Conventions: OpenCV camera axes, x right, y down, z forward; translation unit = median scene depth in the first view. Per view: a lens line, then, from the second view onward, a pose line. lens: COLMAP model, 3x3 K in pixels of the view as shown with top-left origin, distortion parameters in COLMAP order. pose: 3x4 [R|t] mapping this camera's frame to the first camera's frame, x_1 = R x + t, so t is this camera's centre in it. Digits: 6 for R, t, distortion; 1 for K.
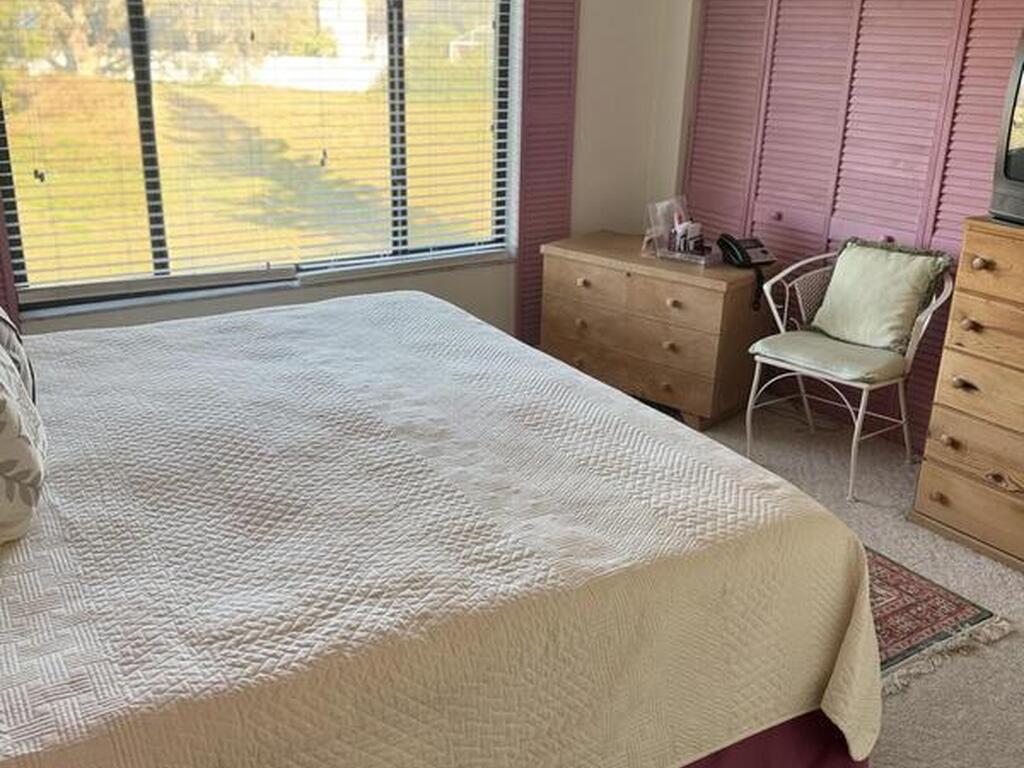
lens RADIAL K [[975.3, 0, 514.5], [0, 975.3, 385.5], [0, 0, 1]] dist [0.045417, 0.000000]
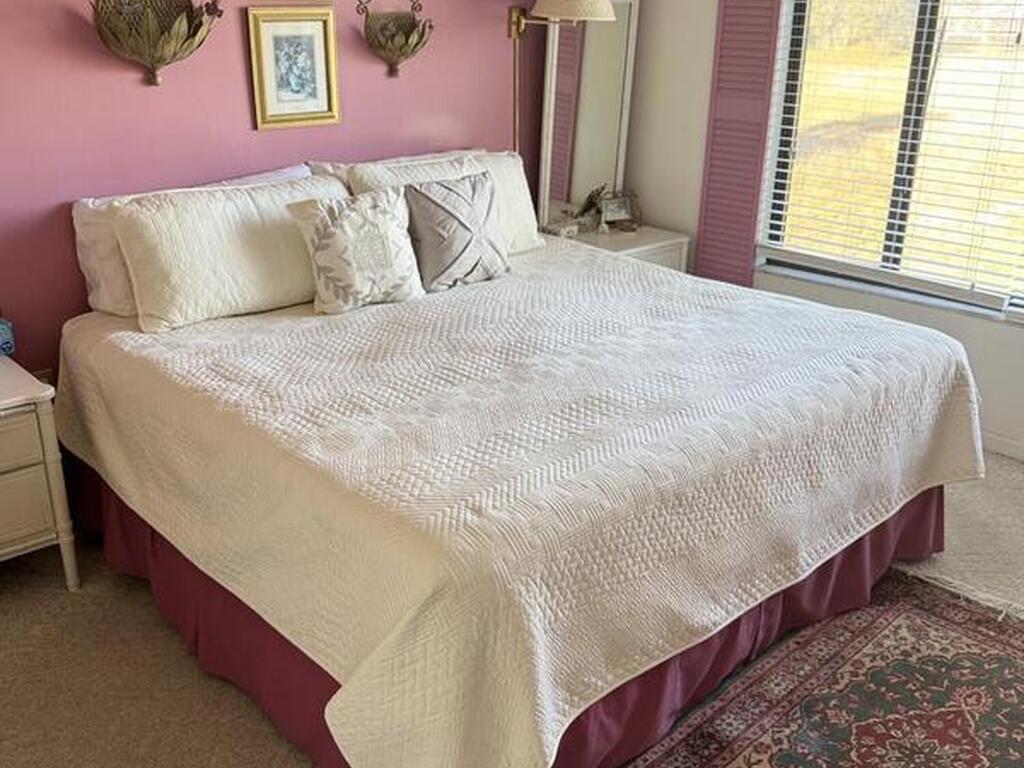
lens RADIAL K [[975.3, 0, 515.8], [0, 975.3, 383.3], [0, 0, 1]] dist [0.045417, 0.000000]
pose [[0.209007, 0.332167, -0.919772, 0.908956], [-0.343746, 0.905478, 0.248893, -0.210962], [0.915508, 0.264148, 0.303432, 0.609850]]
